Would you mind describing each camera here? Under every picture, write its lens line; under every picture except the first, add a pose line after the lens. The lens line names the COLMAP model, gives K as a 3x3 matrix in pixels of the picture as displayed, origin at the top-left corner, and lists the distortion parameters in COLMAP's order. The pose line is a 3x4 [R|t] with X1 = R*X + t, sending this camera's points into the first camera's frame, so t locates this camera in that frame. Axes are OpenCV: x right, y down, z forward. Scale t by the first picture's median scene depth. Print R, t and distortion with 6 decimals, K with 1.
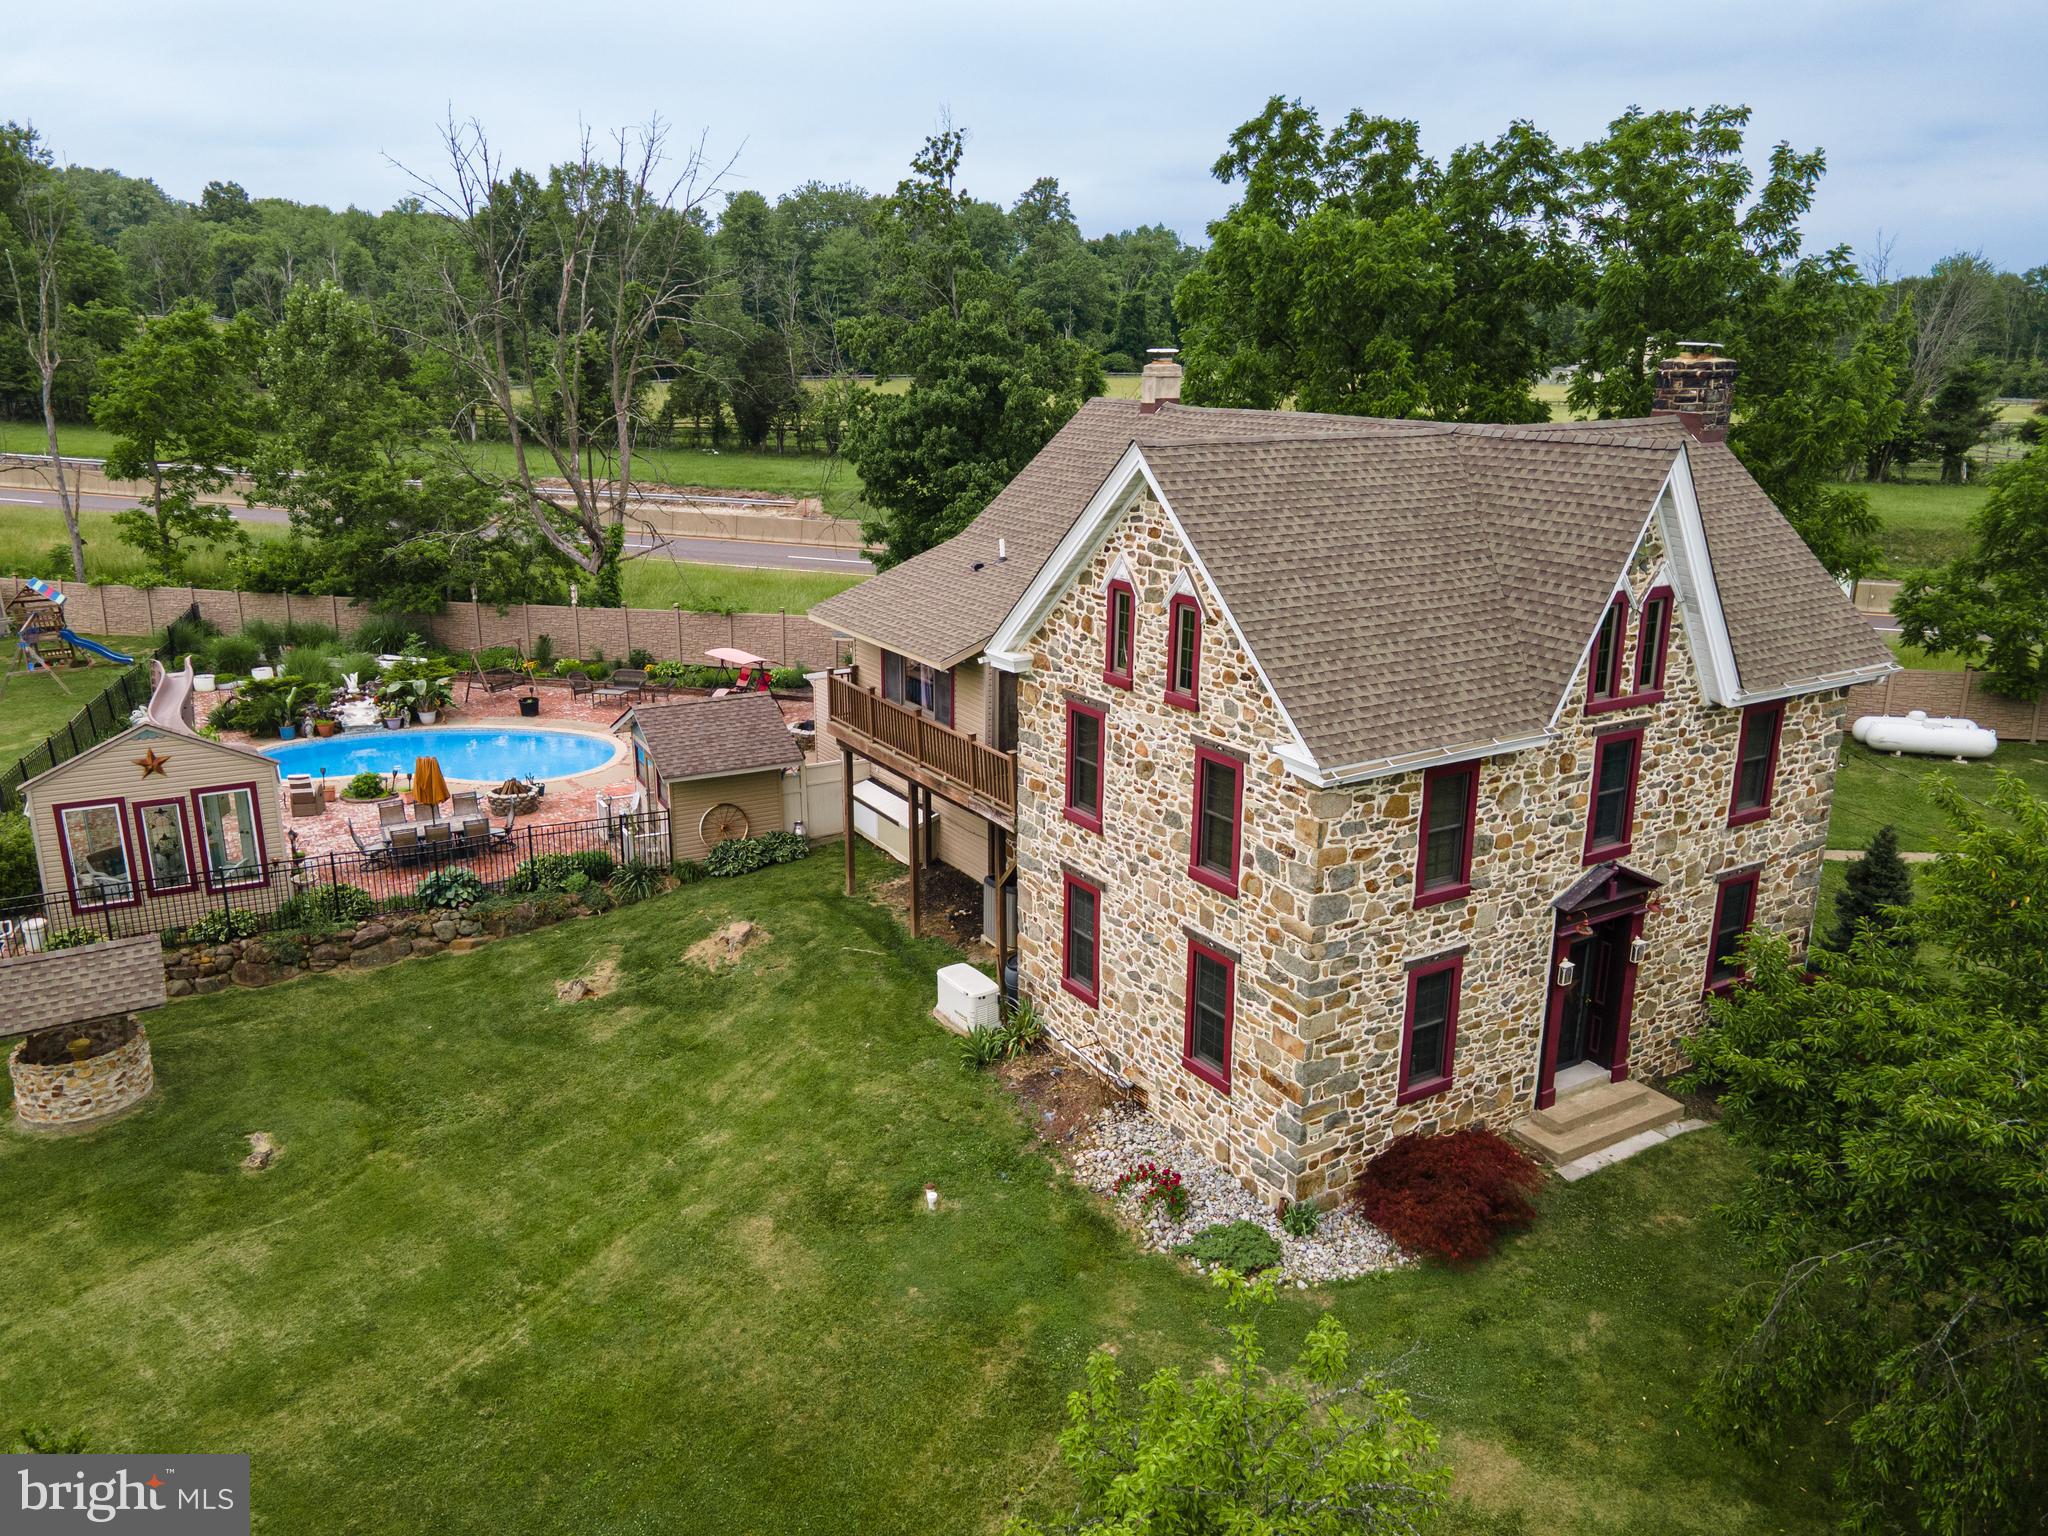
lens RADIAL K [[1493.7, 0, 1007.2], [0, 1493.7, 757.0], [0, 0, 1]] dist [0.011089, 0.049027]
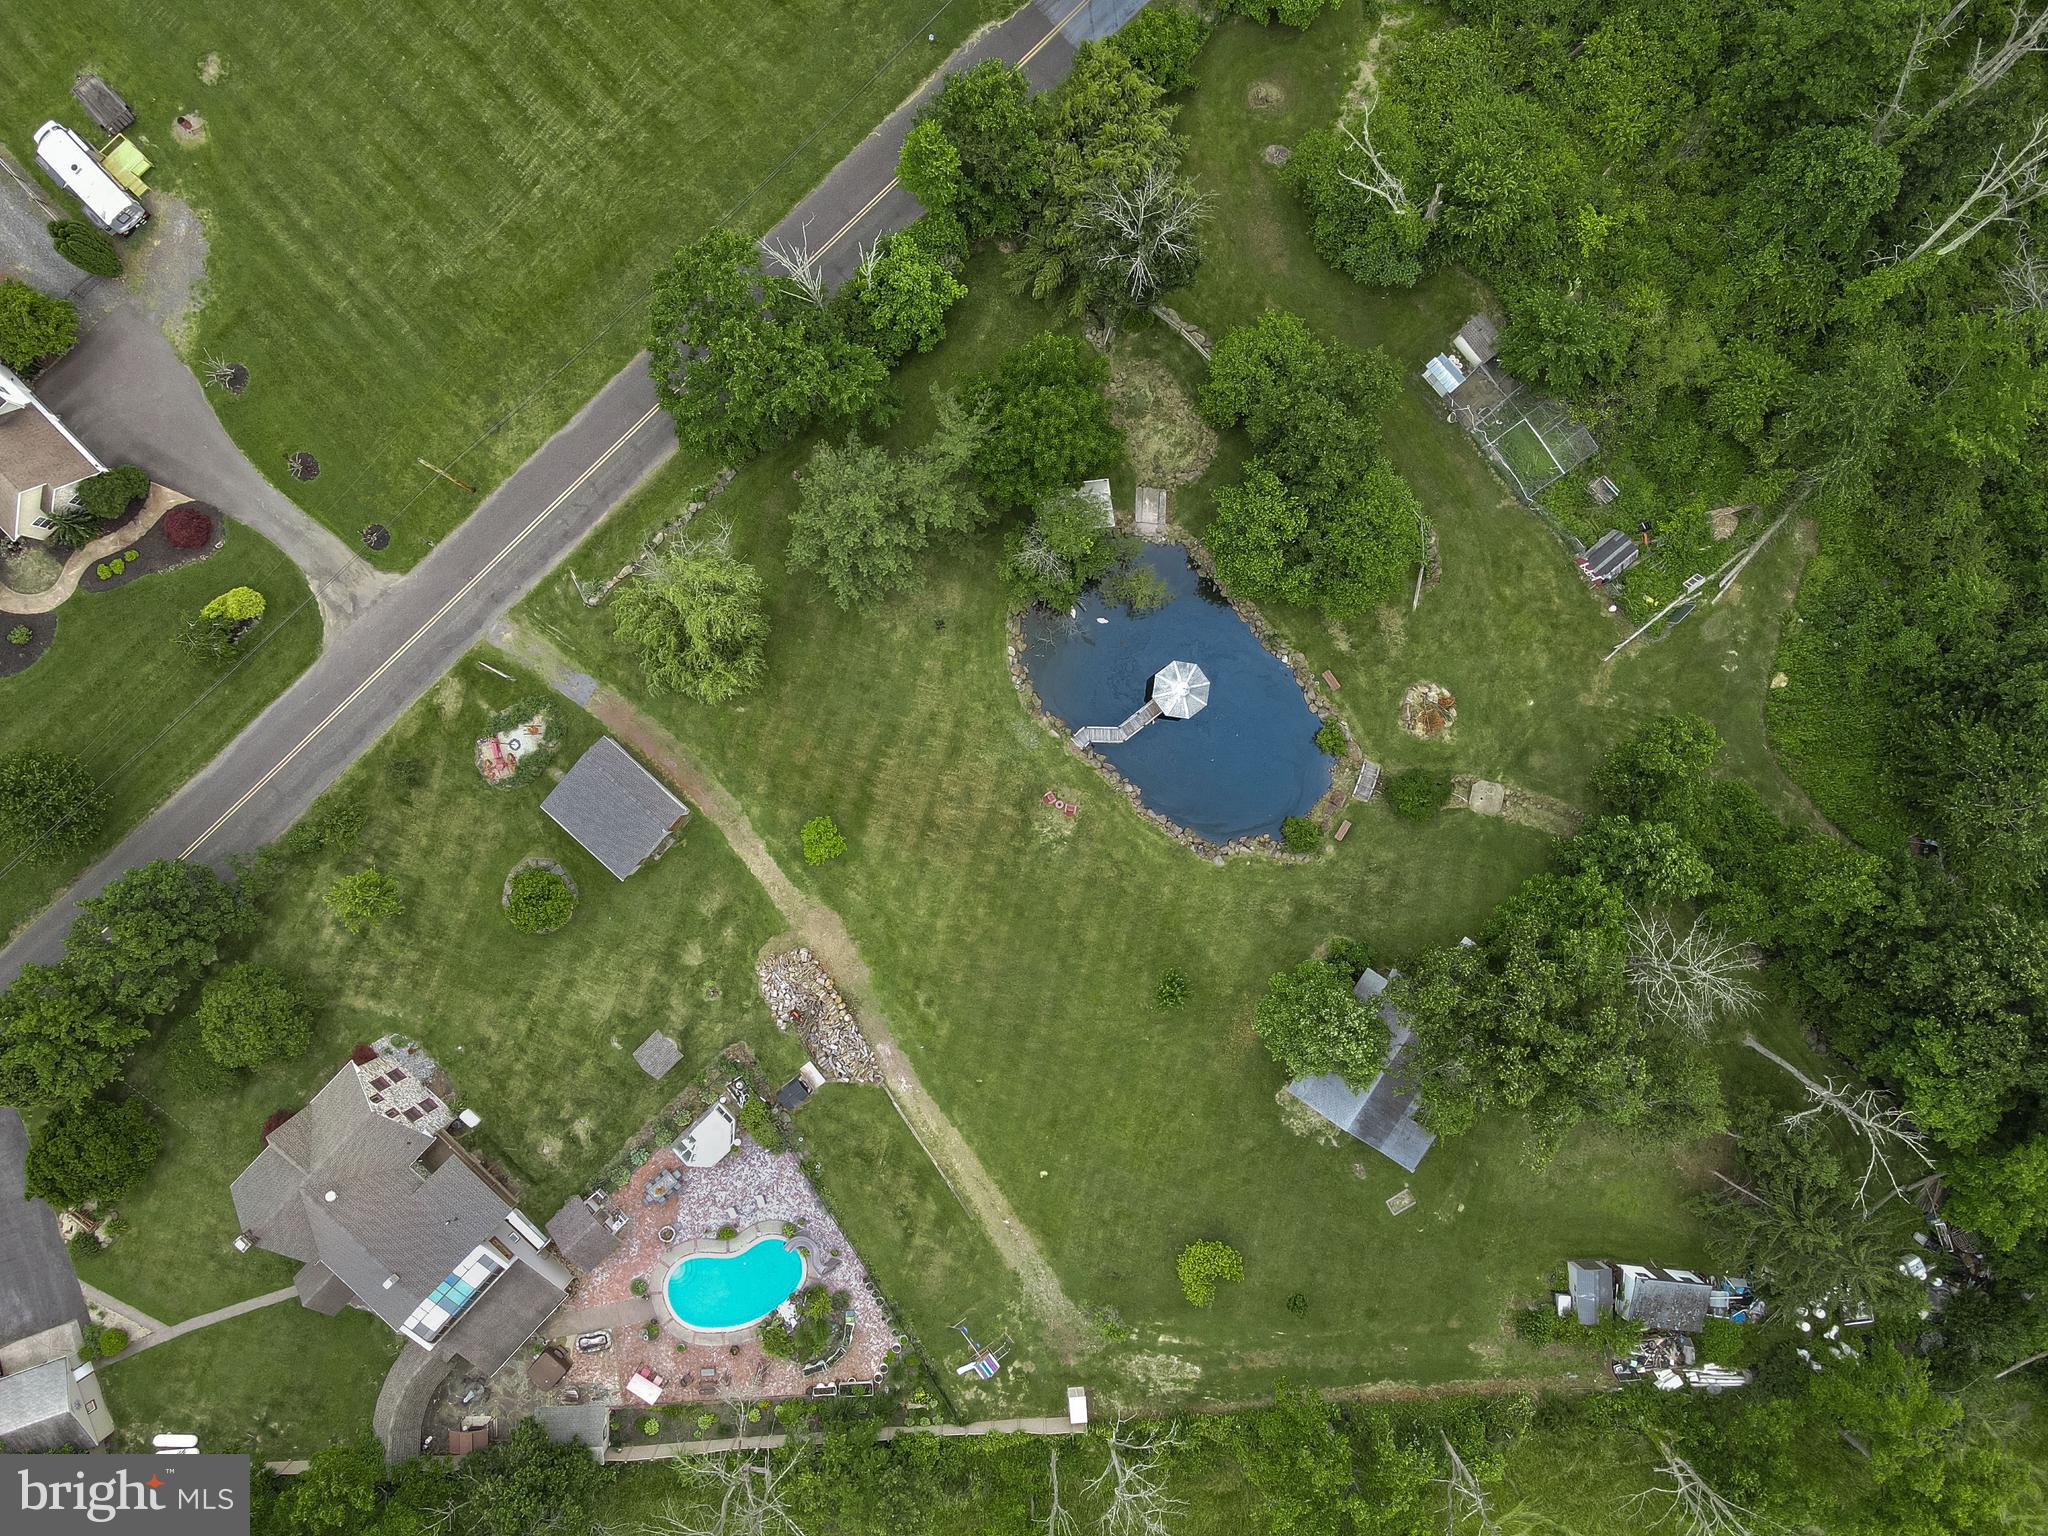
lens RADIAL K [[1467.8, 0, 979.0], [0, 1467.8, 777.5], [0, 0, 1]] dist [0.008665, 0.037500]
pose [[-0.964267, 0.264902, -0.003999, -1.984301], [-0.076351, -0.263406, 0.961659, -4.437593], [0.253692, 0.927601, 0.274219, -0.805891]]
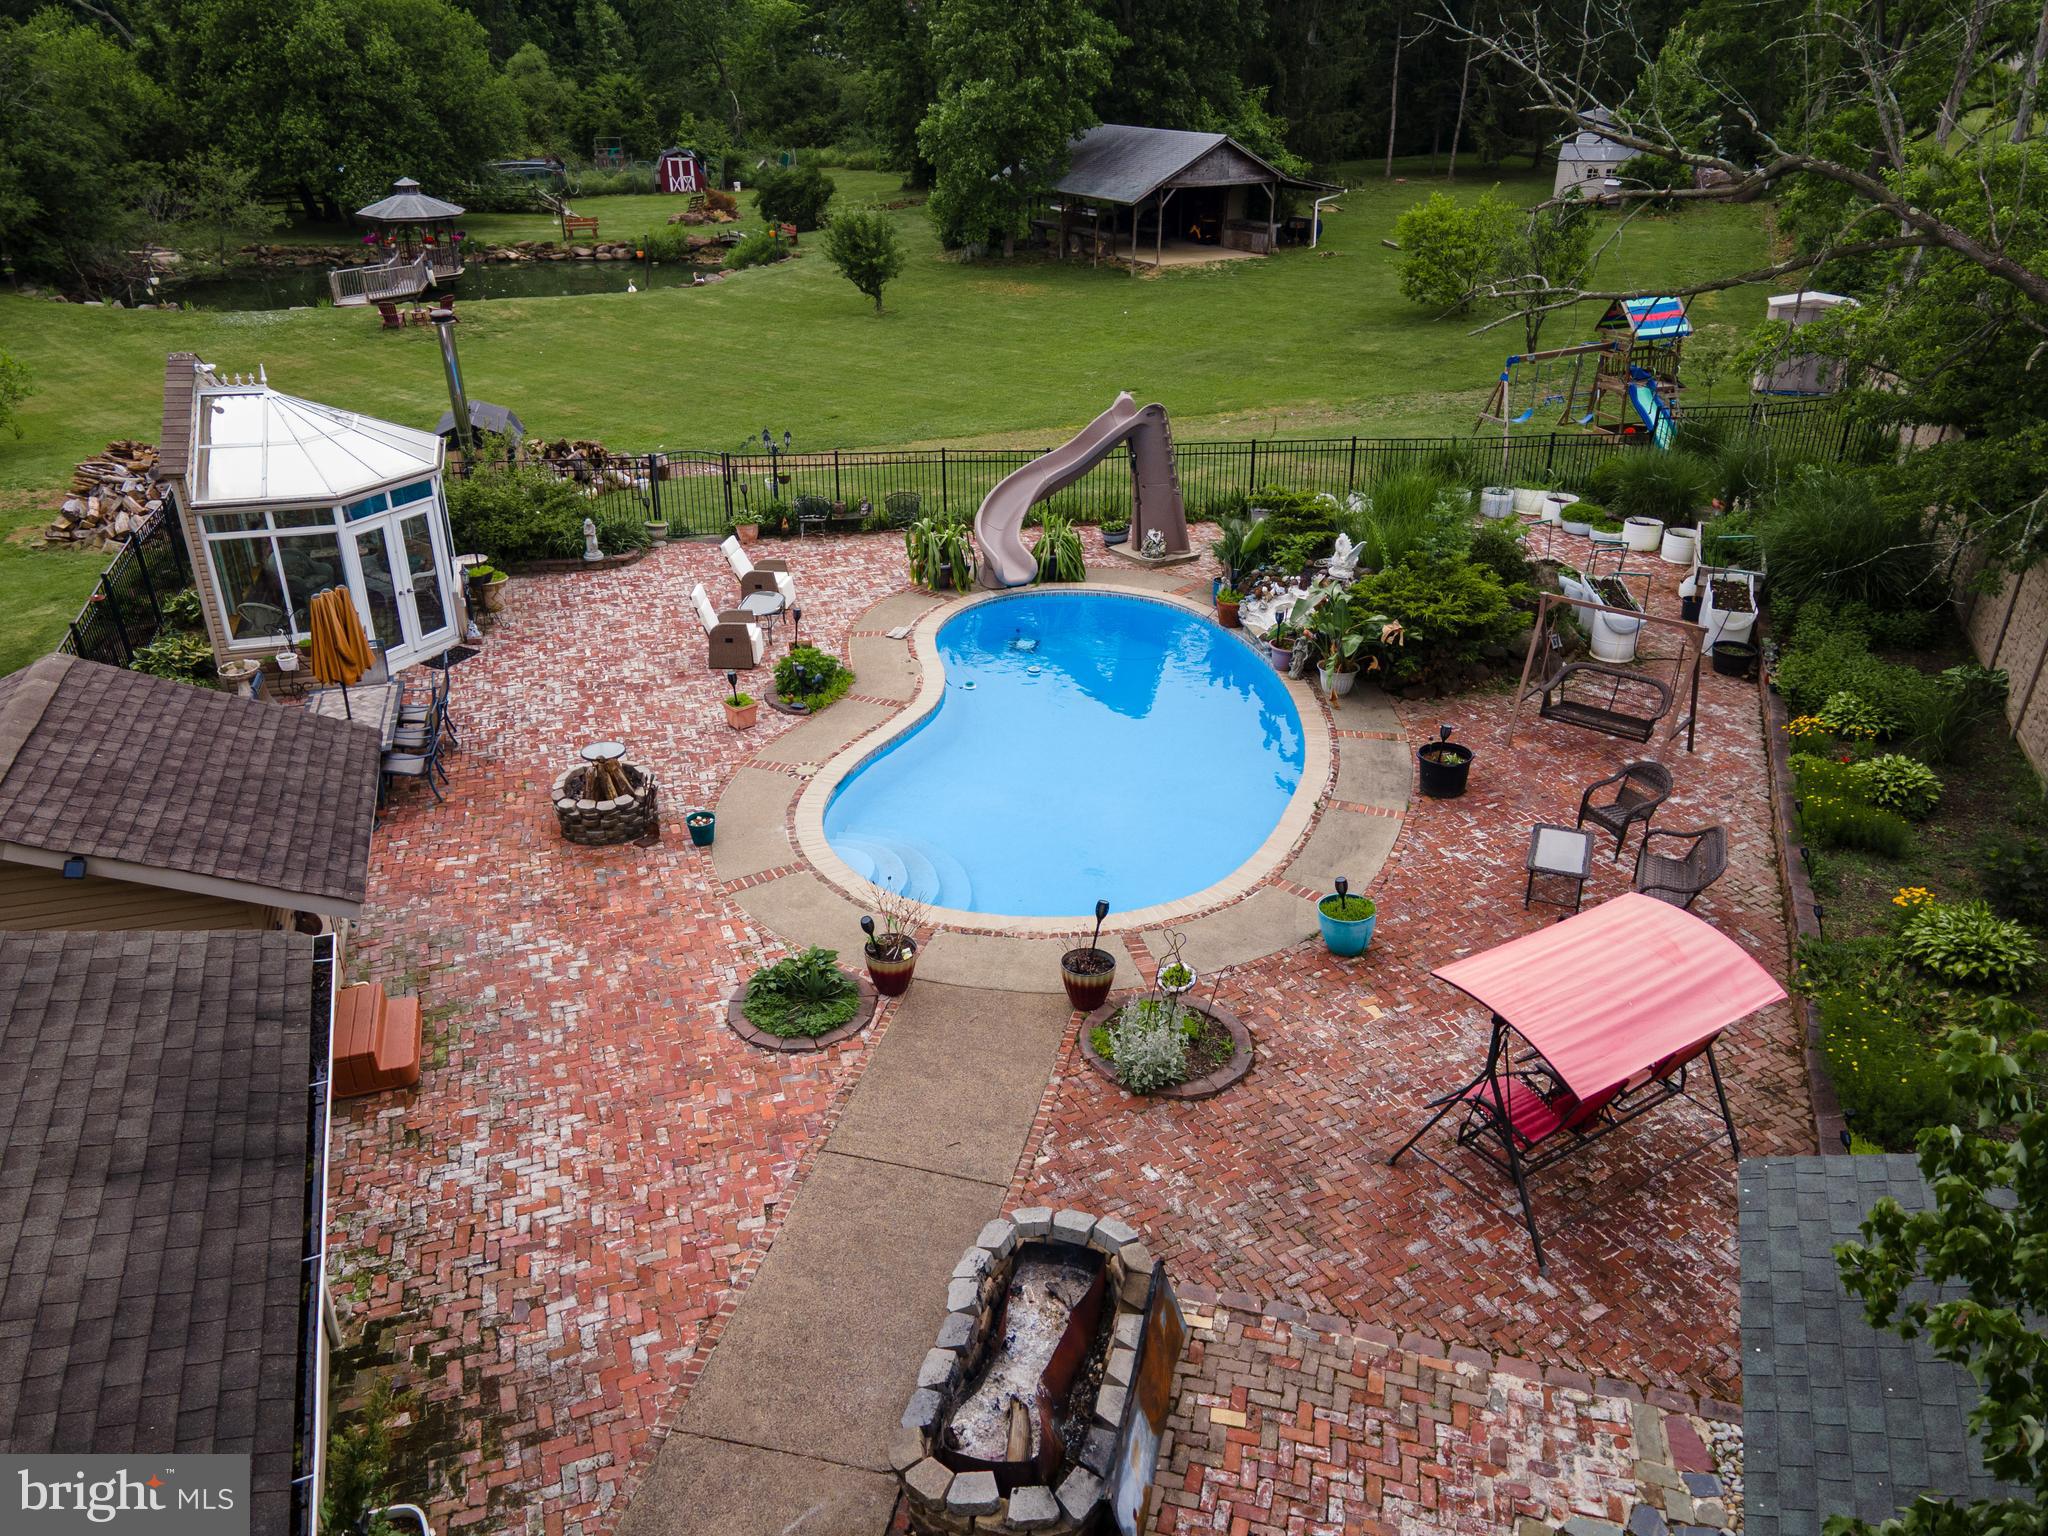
lens RADIAL K [[1494.9, 0, 1002.8], [0, 1494.9, 765.5], [0, 0, 1]] dist [0.022080, 0.039752]
pose [[-0.172278, 0.431987, -0.885272, 0.089352], [-0.274084, 0.842198, 0.464306, -0.394981], [0.946149, 0.322629, -0.026691, 1.953785]]
